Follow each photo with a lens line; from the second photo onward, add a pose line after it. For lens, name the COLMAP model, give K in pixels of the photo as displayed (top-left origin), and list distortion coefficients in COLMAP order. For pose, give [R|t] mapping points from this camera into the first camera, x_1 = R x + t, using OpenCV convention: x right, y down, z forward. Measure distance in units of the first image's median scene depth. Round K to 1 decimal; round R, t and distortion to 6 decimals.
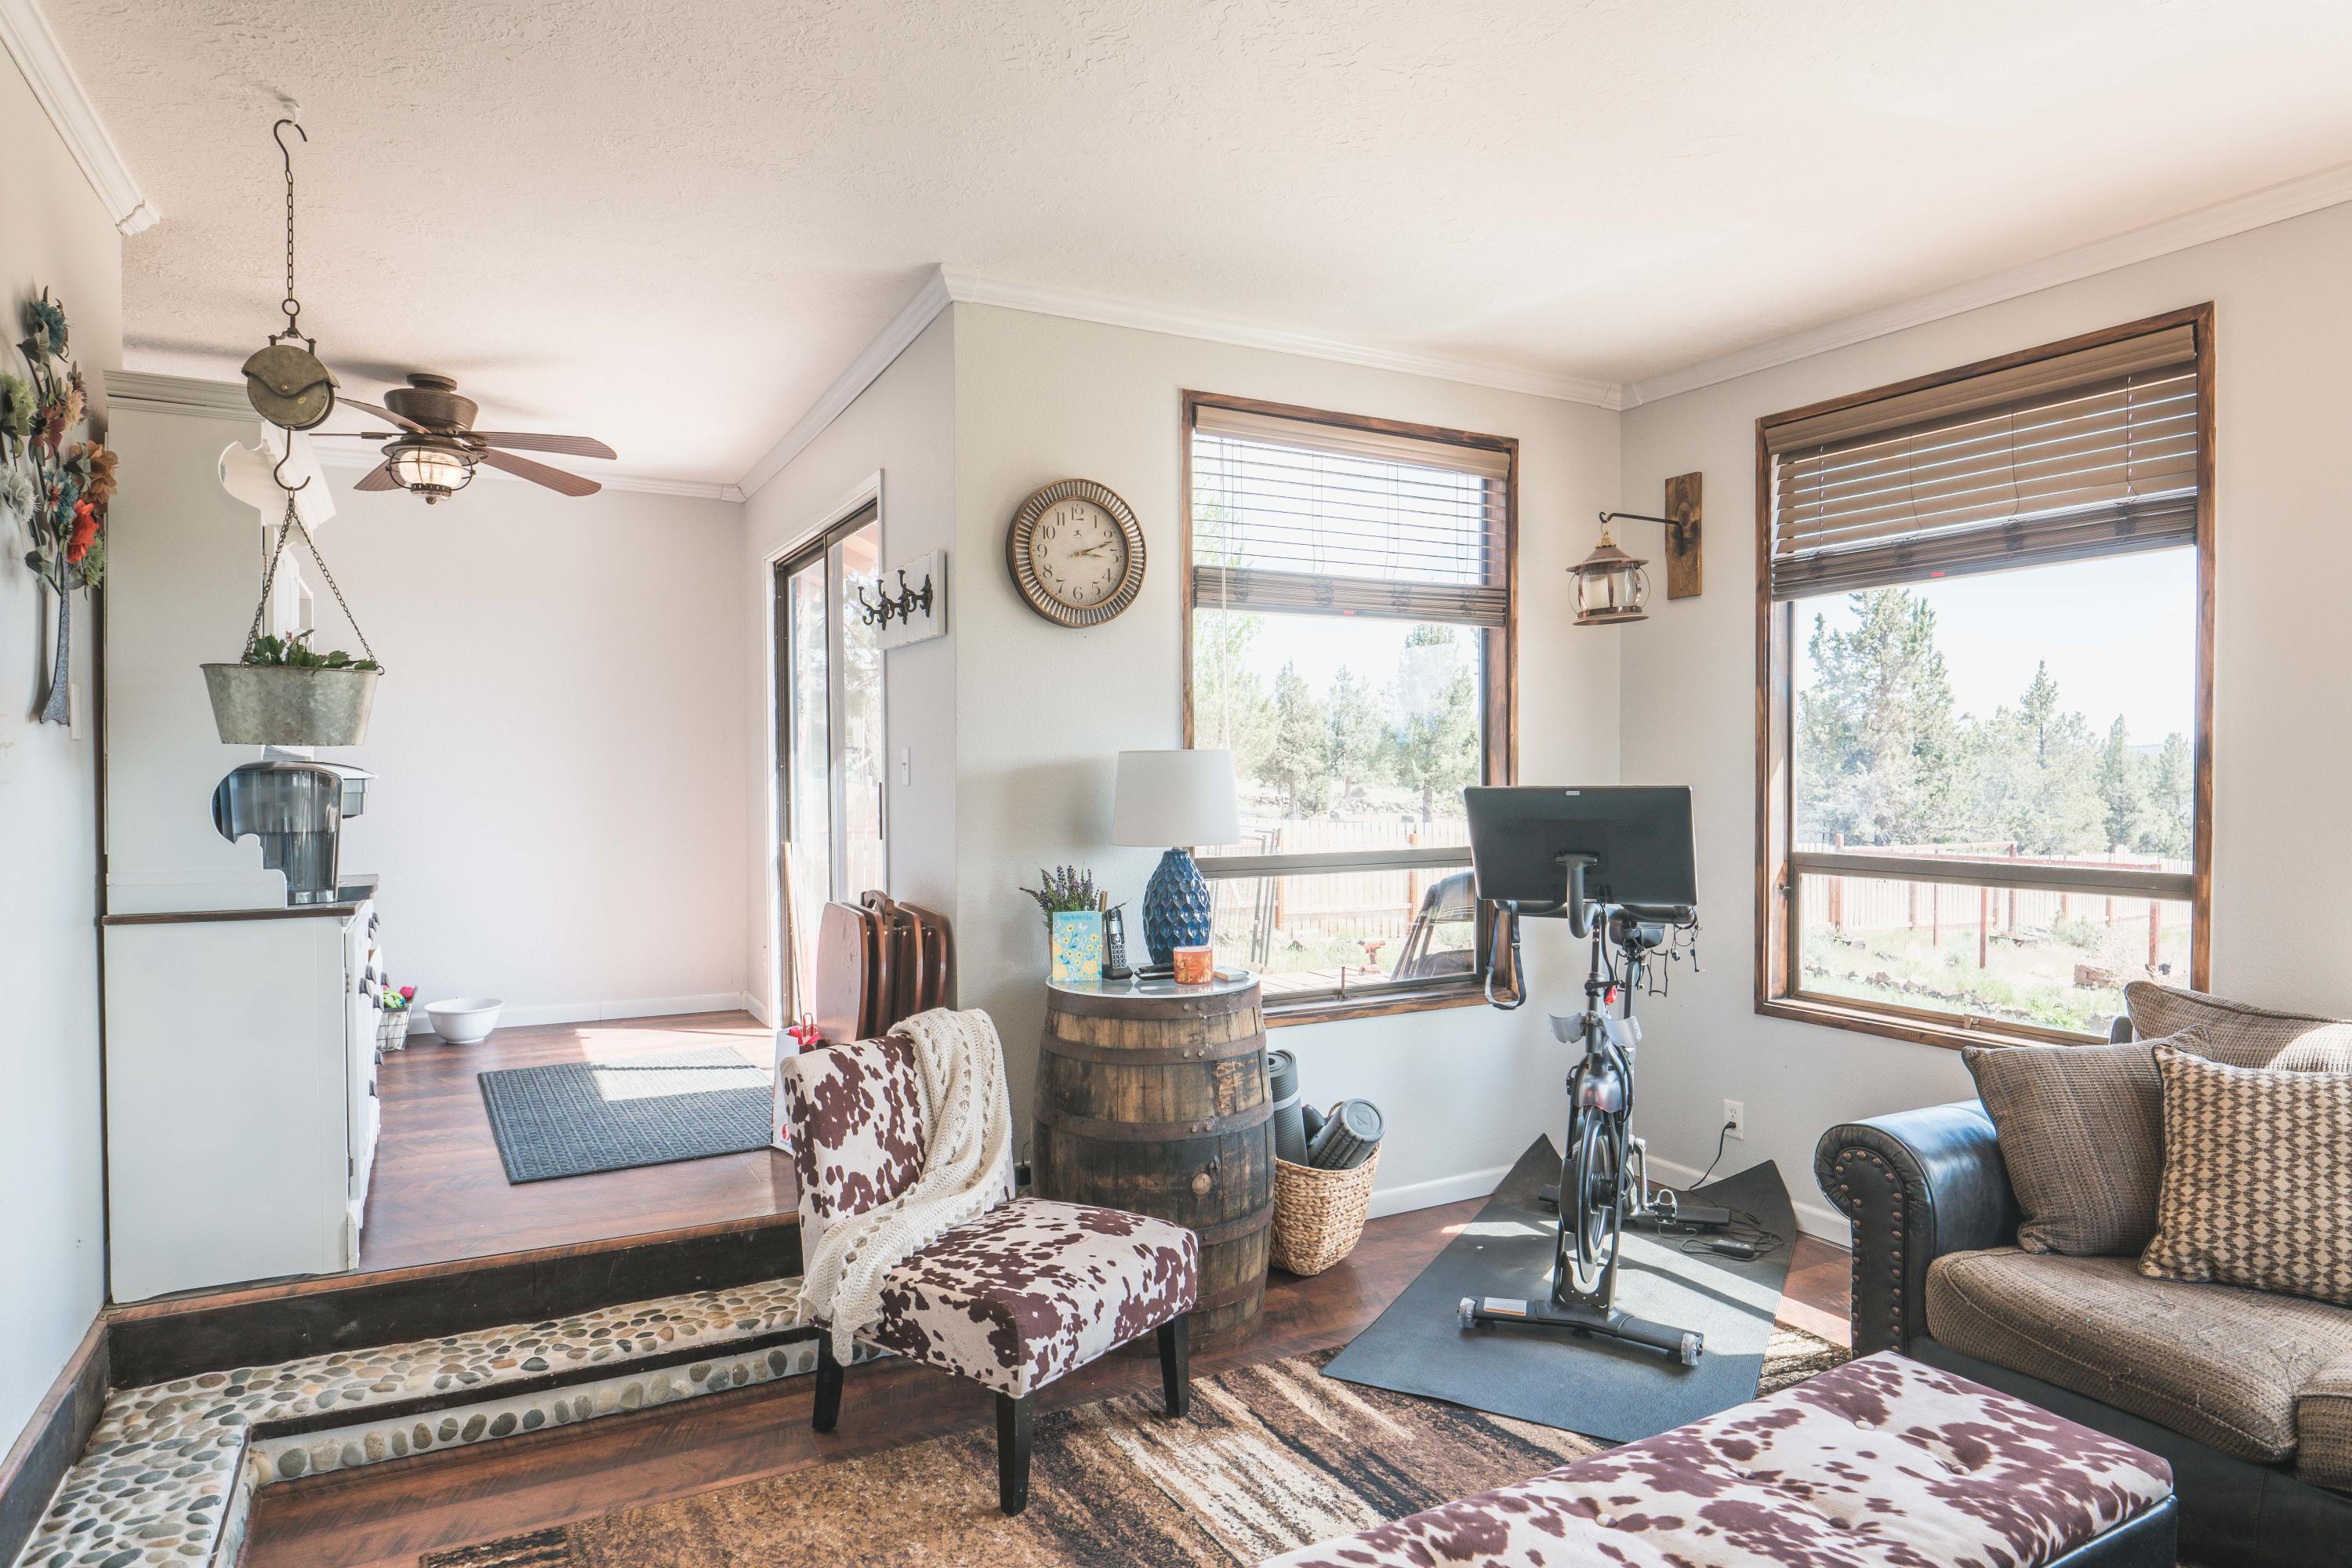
lens RADIAL K [[1363.7, 0, 1181.0], [0, 1363.7, 799.2], [0, 0, 1]] dist [-0.021894, 0.000002]
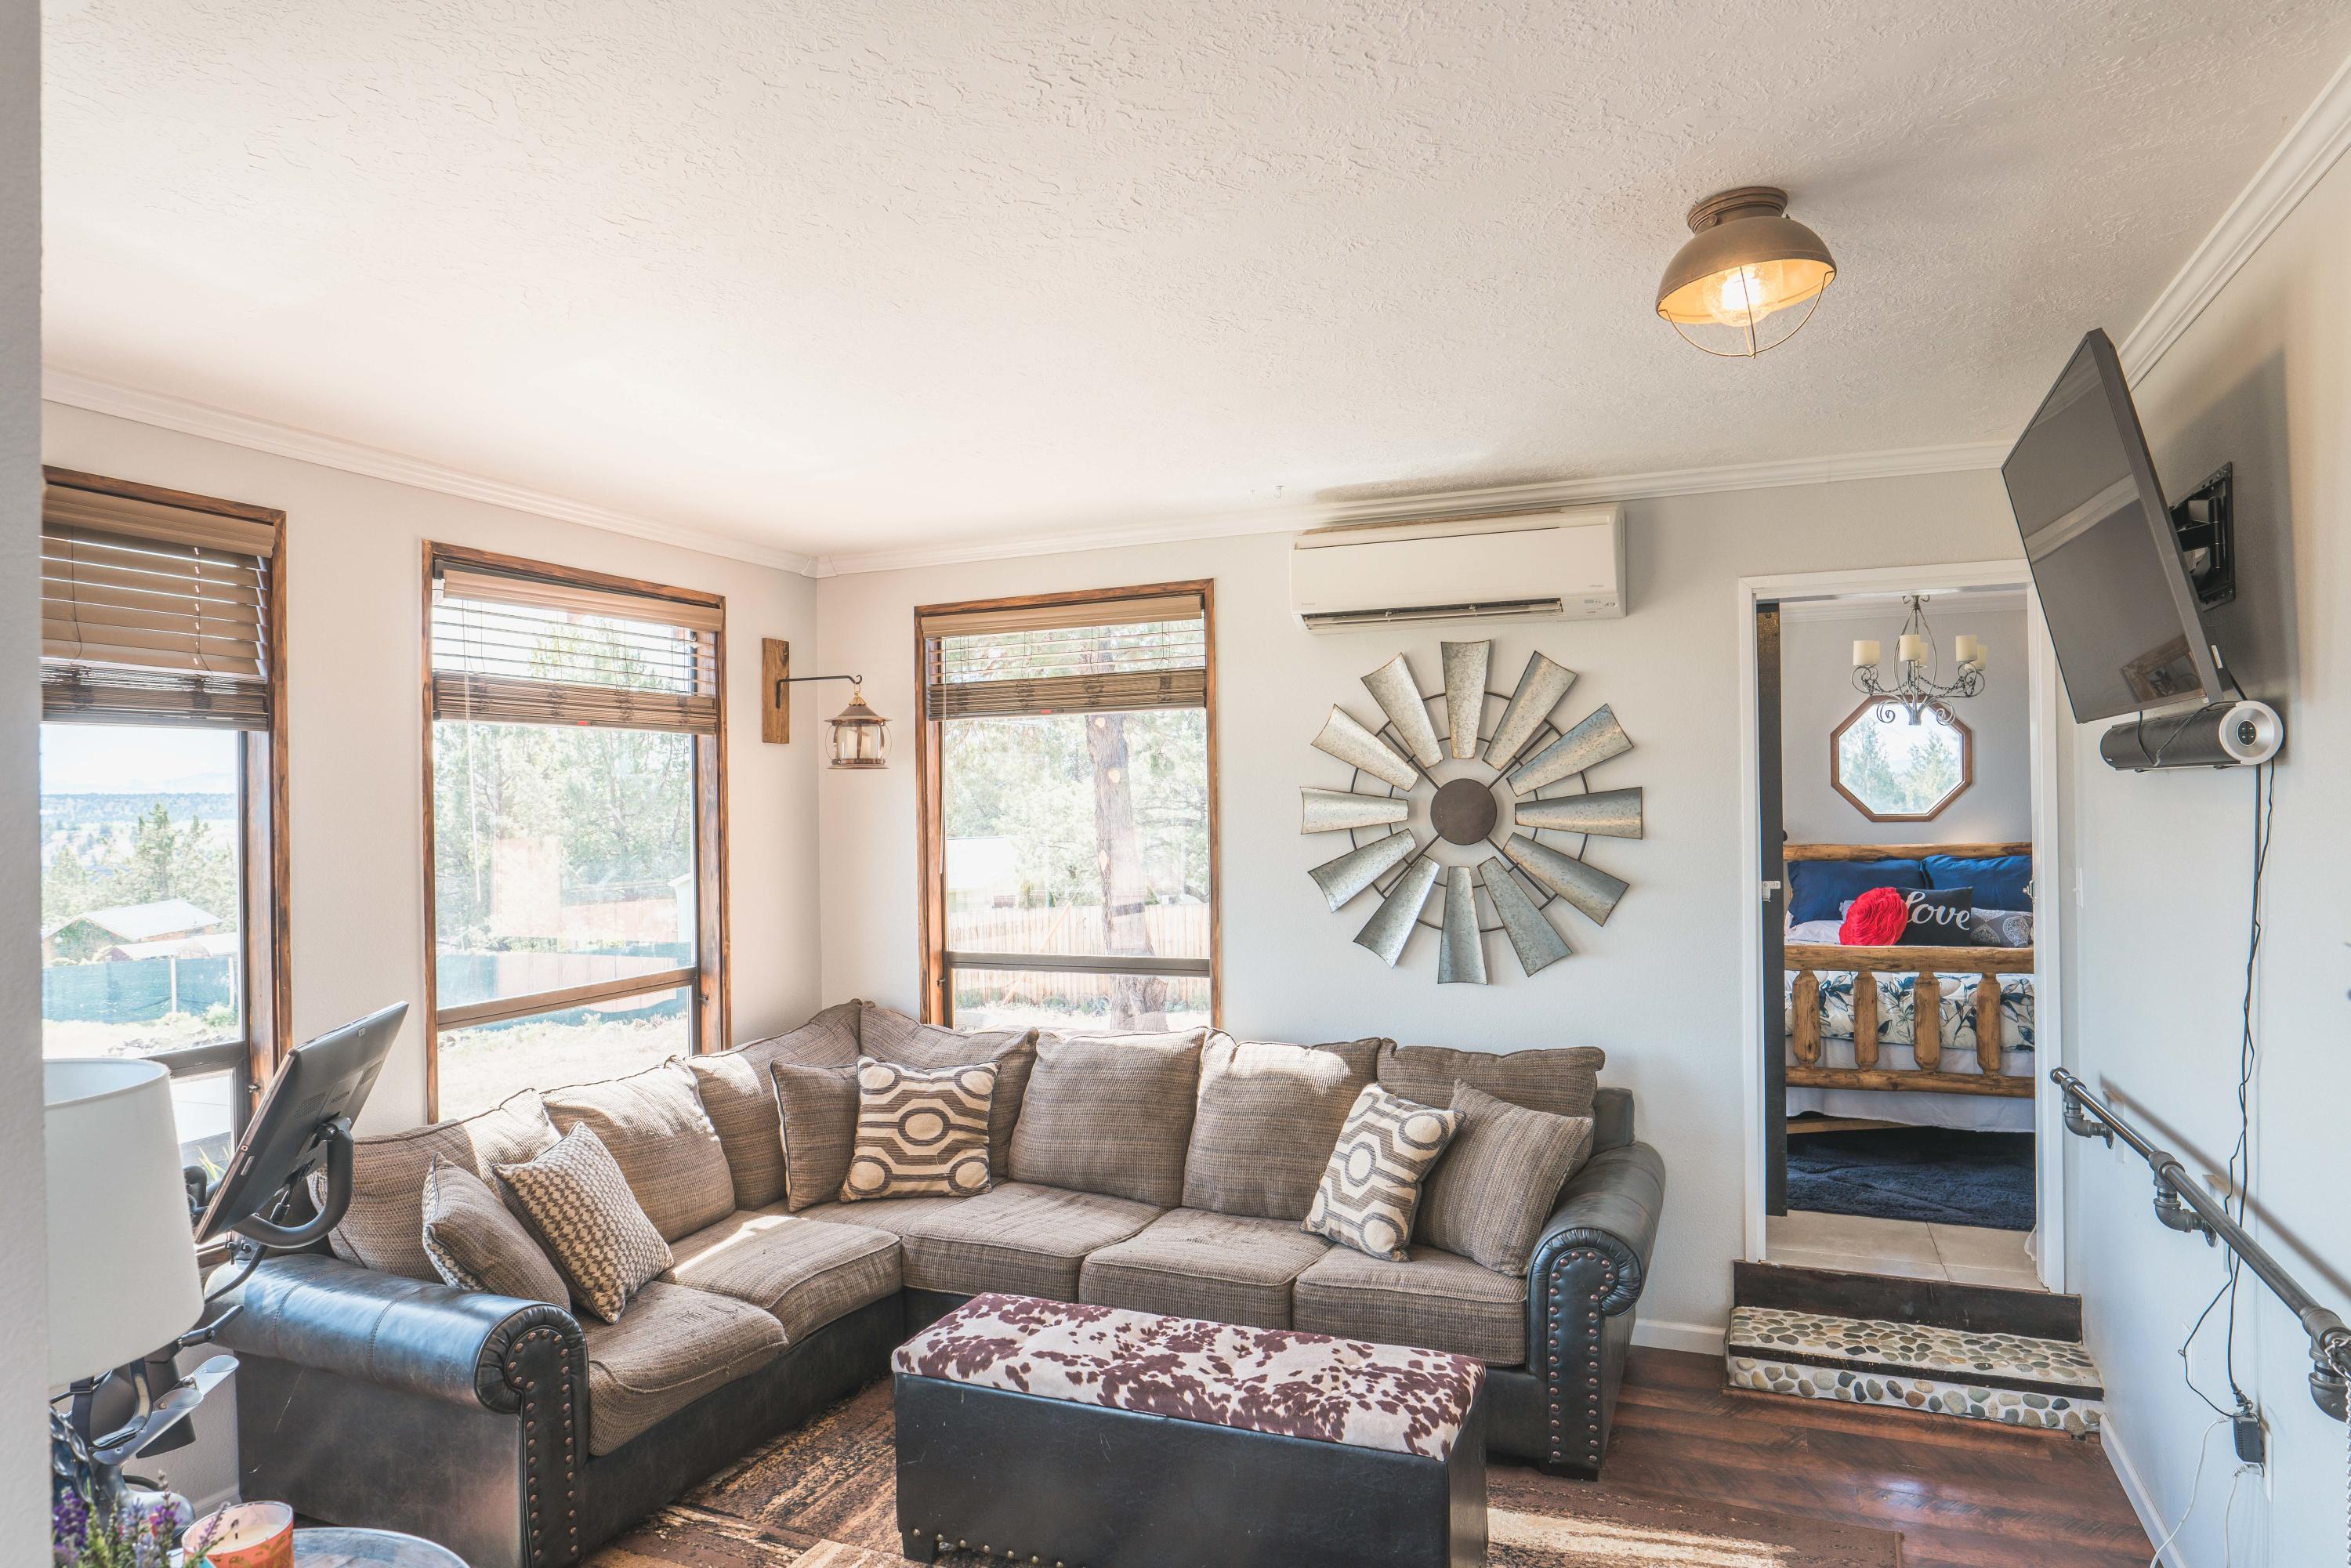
lens RADIAL K [[1363.0, 0, 1196.2], [0, 1363.0, 800.6], [0, 0, 1]] dist [-0.021894, 0.000002]
pose [[-0.633850, 0.014386, 0.773322, -0.475927], [0.030446, 0.999516, 0.006361, -0.103541], [-0.772856, 0.027577, -0.633982, 0.978988]]
